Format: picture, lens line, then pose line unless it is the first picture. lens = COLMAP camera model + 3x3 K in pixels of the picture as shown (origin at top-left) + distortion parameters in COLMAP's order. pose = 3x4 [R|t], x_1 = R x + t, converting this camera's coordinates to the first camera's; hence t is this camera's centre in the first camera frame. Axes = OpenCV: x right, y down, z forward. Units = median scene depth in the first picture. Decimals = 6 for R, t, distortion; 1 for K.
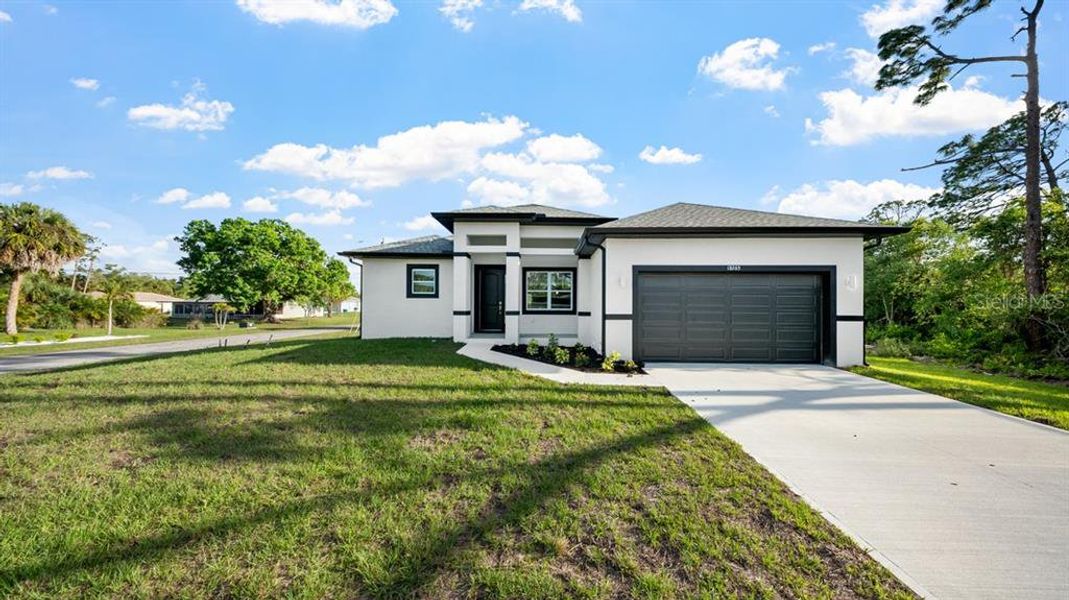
lens RADIAL K [[317.2, 0, 538.1], [0, 317.2, 310.2], [0, 0, 1]] dist [0.000780, -0.000015]
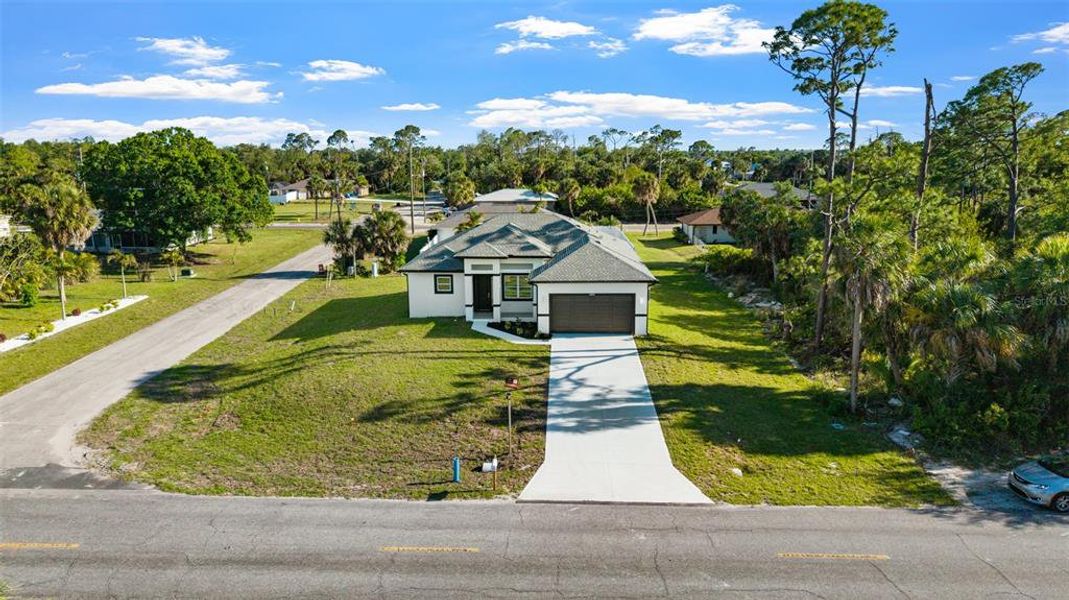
lens RADIAL K [[701.1, 0, 534.5], [0, 701.1, 300.0], [0, 0, 1]] dist [0.044124, -0.000386]
pose [[0.999918, -0.010577, -0.007267, 0.173013], [0.011802, 0.980293, 0.197194, -0.839263], [0.005038, -0.197264, 0.980337, -3.064197]]
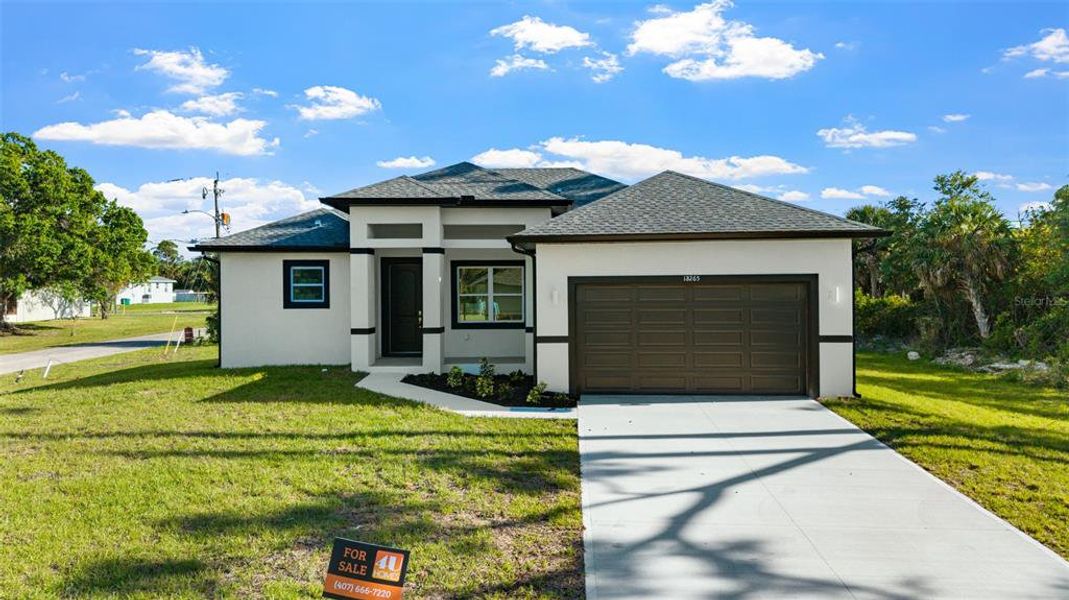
lens RADIAL K [[706.1, 0, 534.5], [0, 706.1, 300.0], [0, 0, 1]] dist [0.010231, 0.001575]
pose [[0.999850, -0.011325, -0.013109, 0.176779], [0.011487, 0.999858, 0.012351, -0.078117], [0.012968, -0.012500, 0.999838, -0.614757]]
